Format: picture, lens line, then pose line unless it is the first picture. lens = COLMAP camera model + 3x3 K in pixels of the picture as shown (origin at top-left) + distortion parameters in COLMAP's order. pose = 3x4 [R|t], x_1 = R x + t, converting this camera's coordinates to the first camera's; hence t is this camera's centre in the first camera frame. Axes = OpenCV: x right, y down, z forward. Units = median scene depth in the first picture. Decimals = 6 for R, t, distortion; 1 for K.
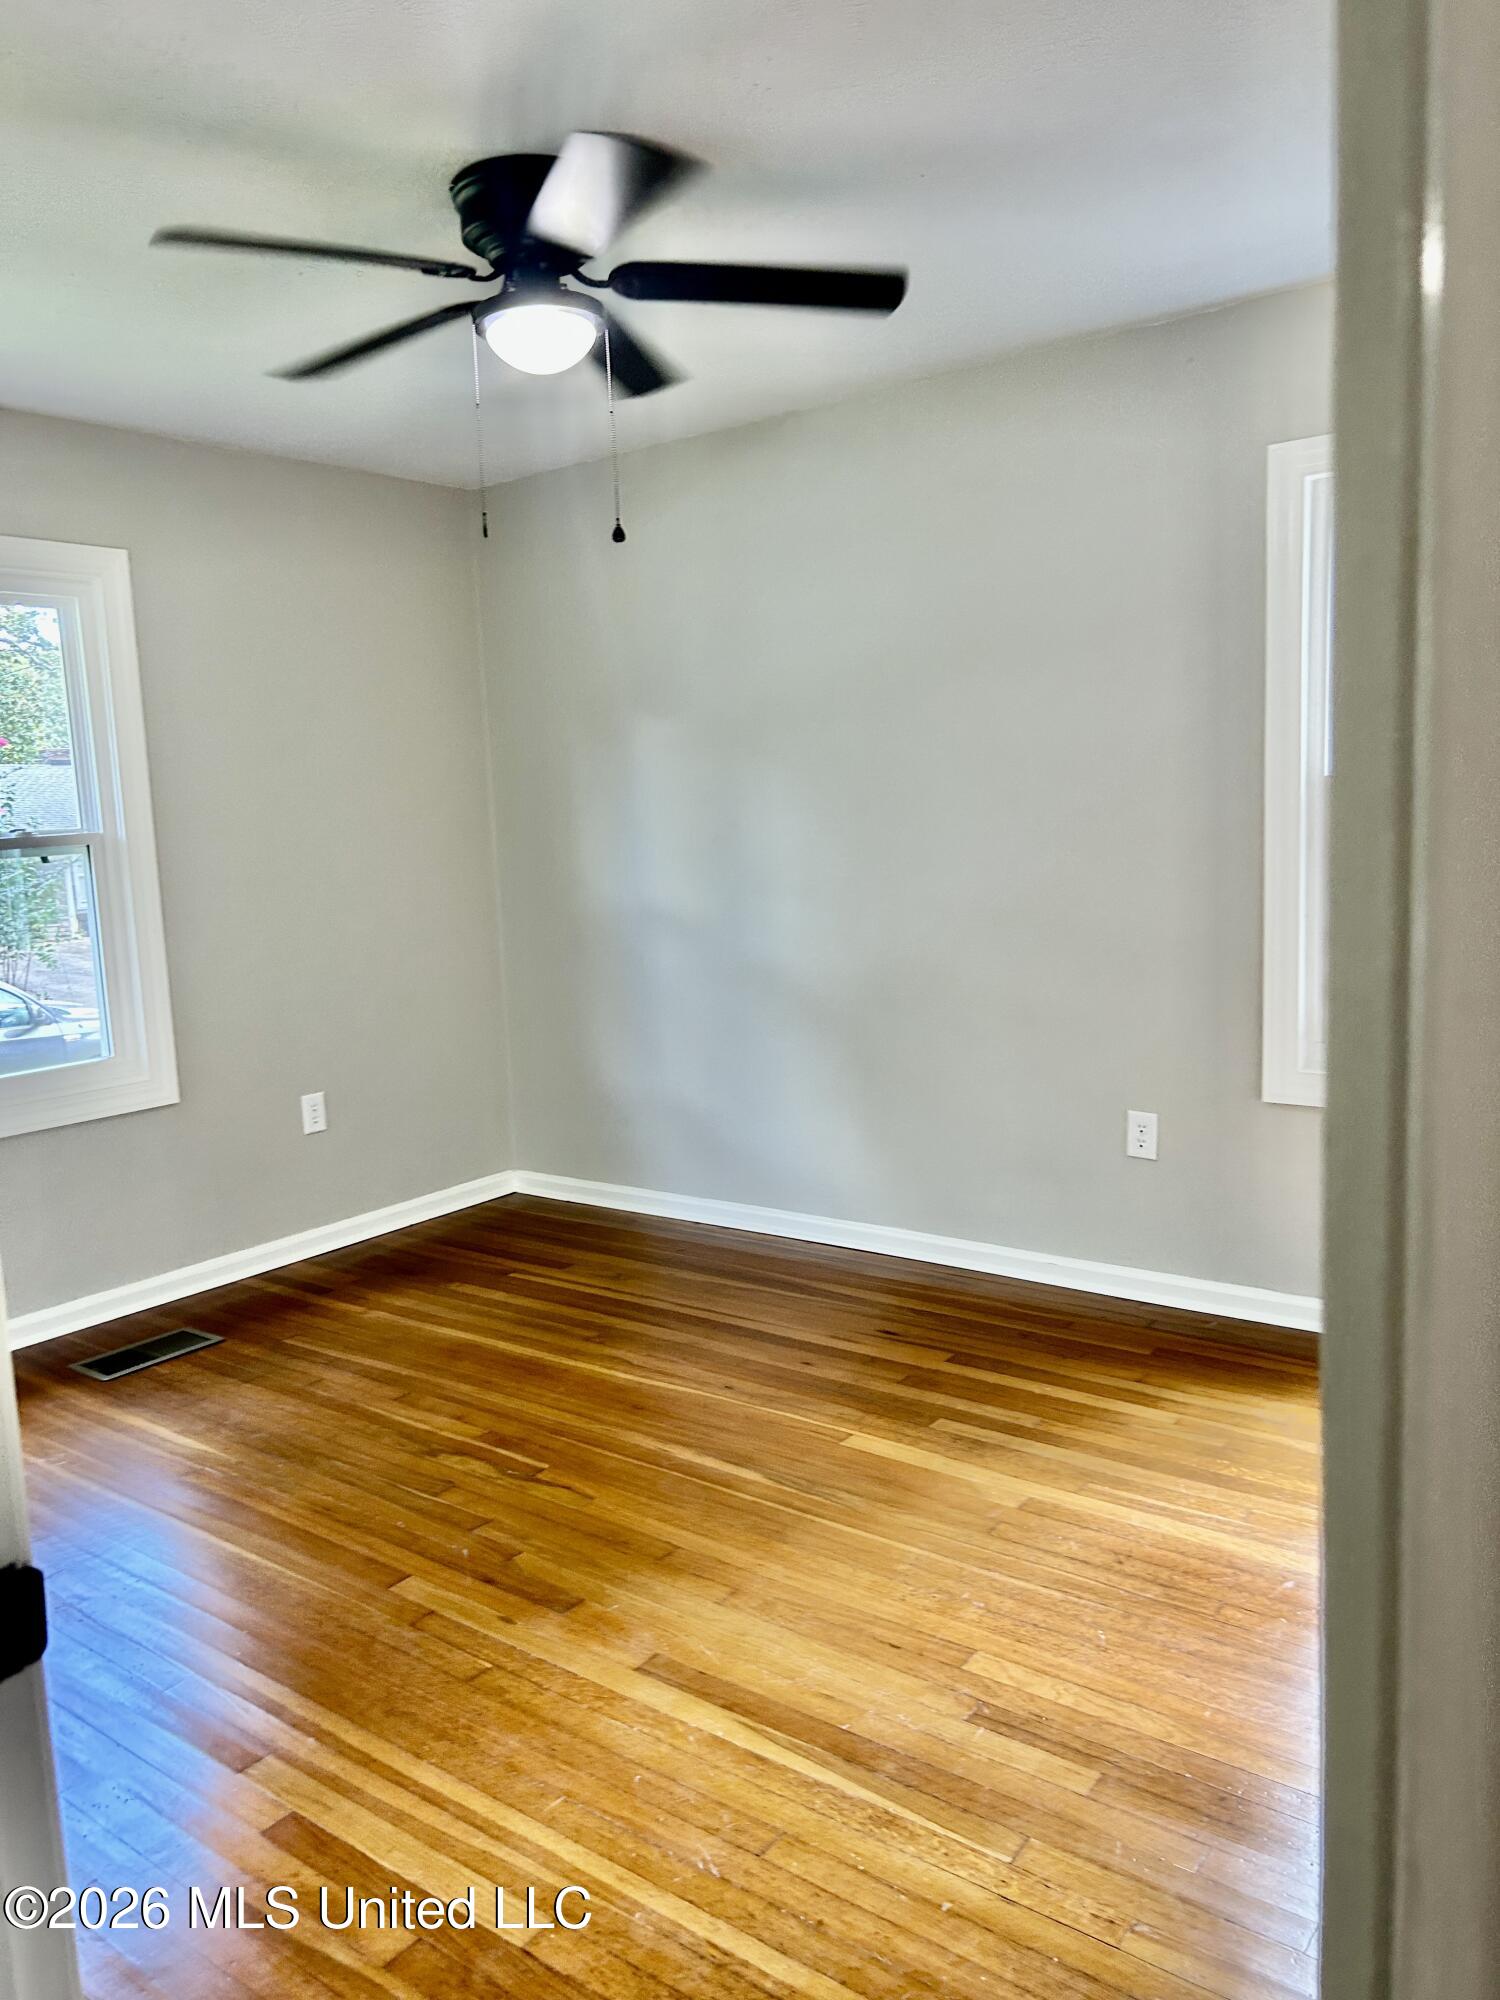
lens RADIAL K [[1511.9, 0, 736.6], [0, 1511.9, 999.7], [0, 0, 1]] dist [0.060827, -0.077883]
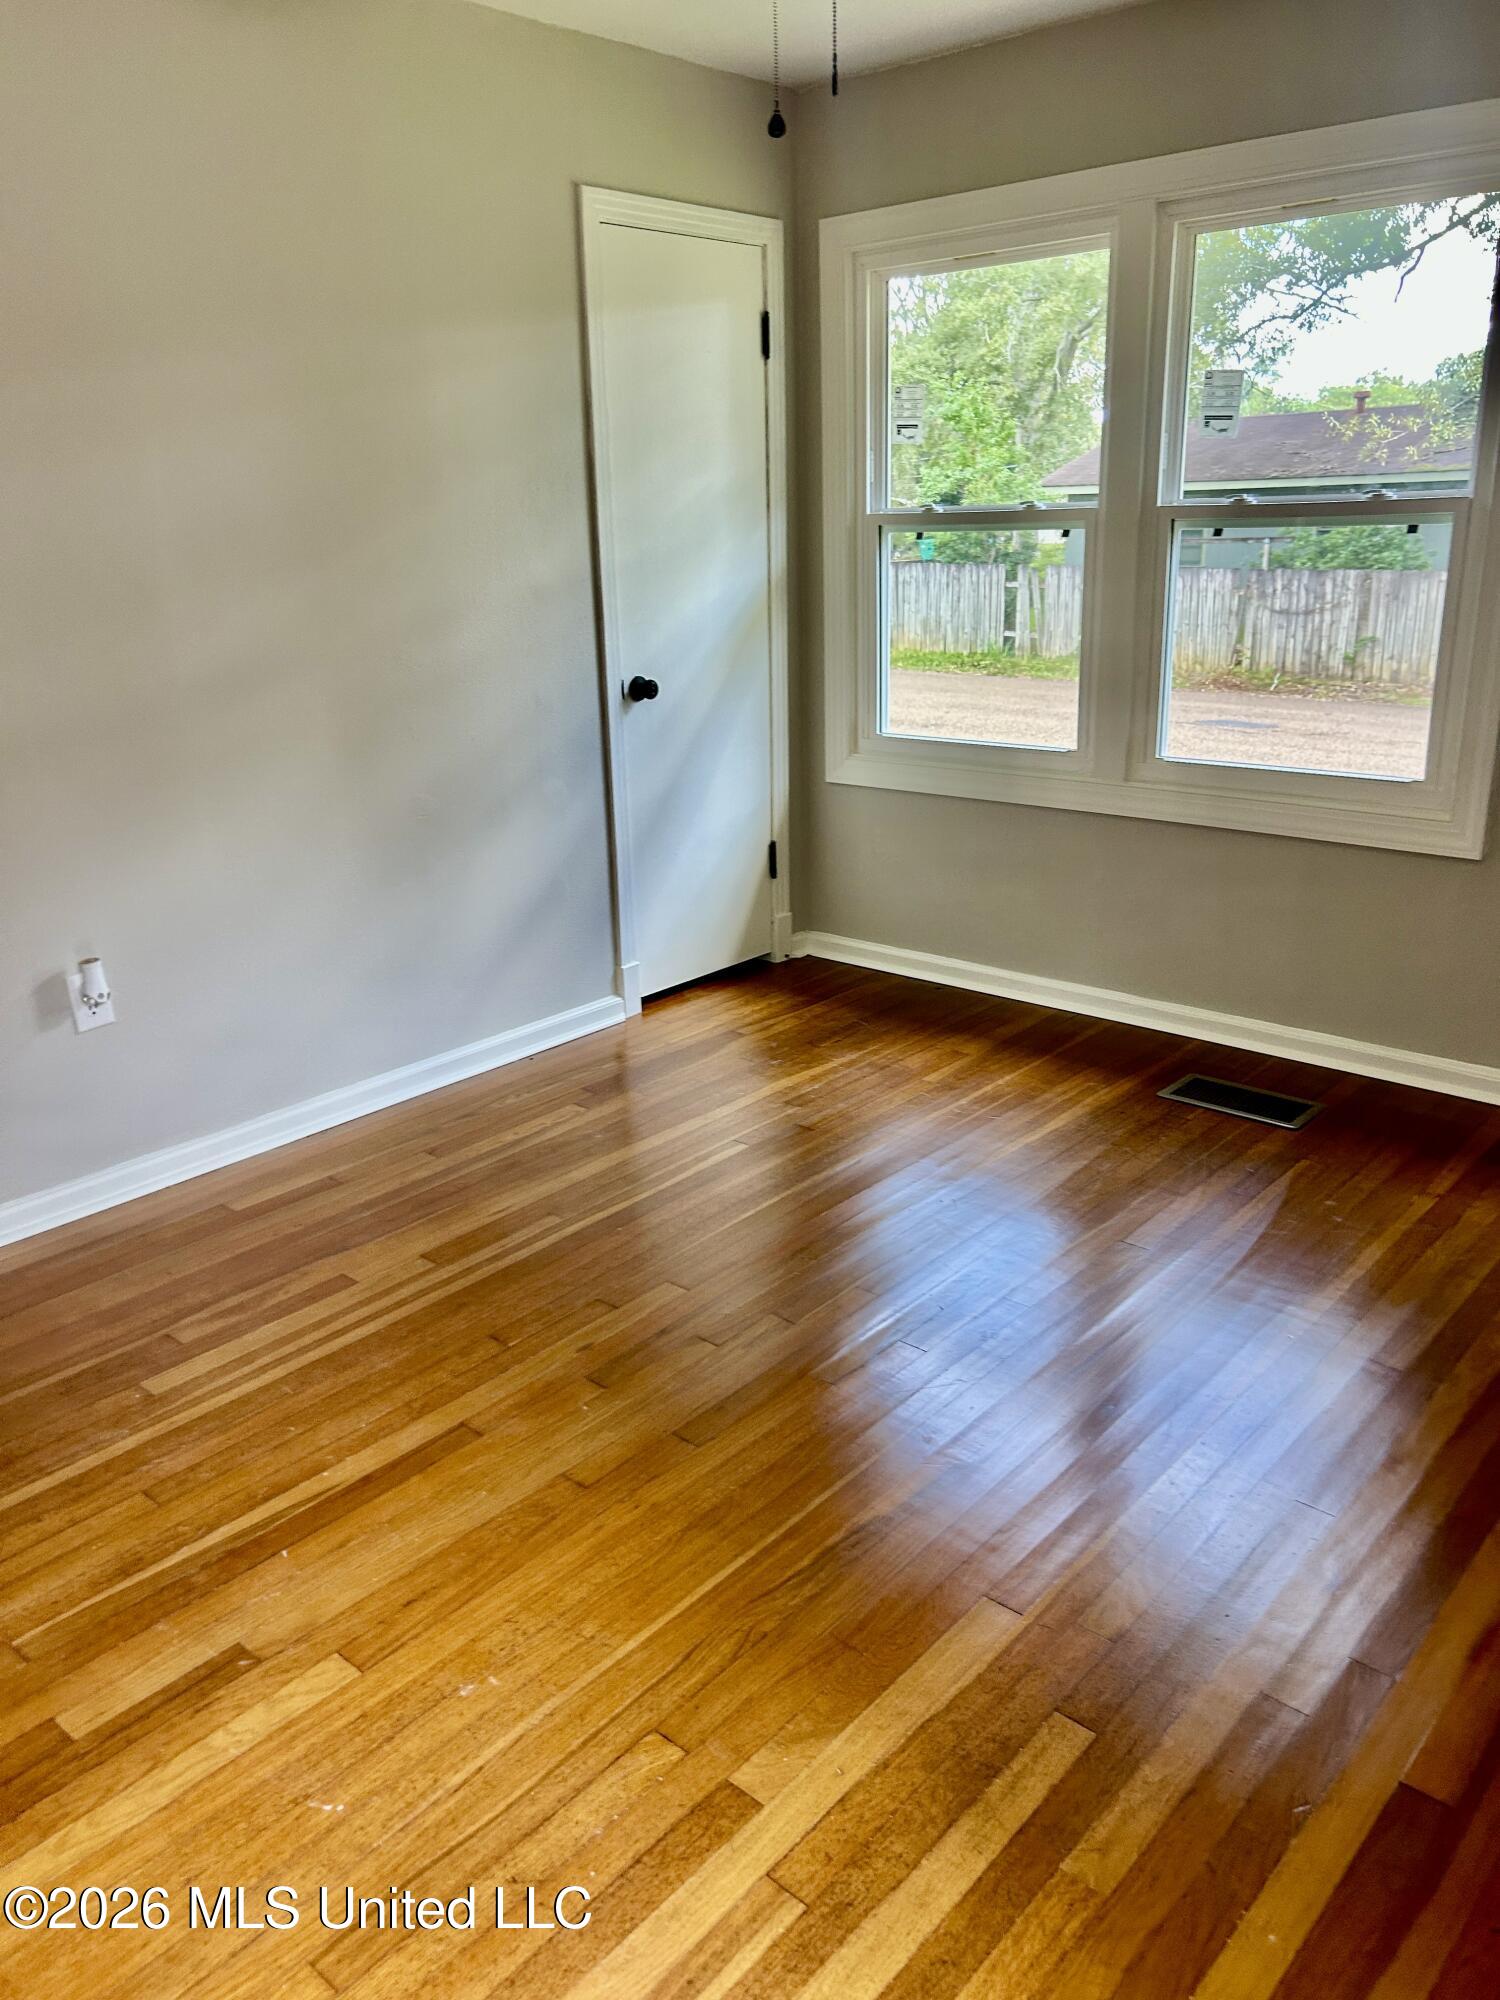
lens RADIAL K [[1511.9, 0, 734.4], [0, 1511.9, 997.2], [0, 0, 1]] dist [0.060827, -0.077883]
pose [[-0.075568, 0.352283, -0.932838, 0.797272], [-0.094829, 0.928734, 0.358415, -0.212255], [0.992621, 0.115545, -0.036776, 1.238394]]
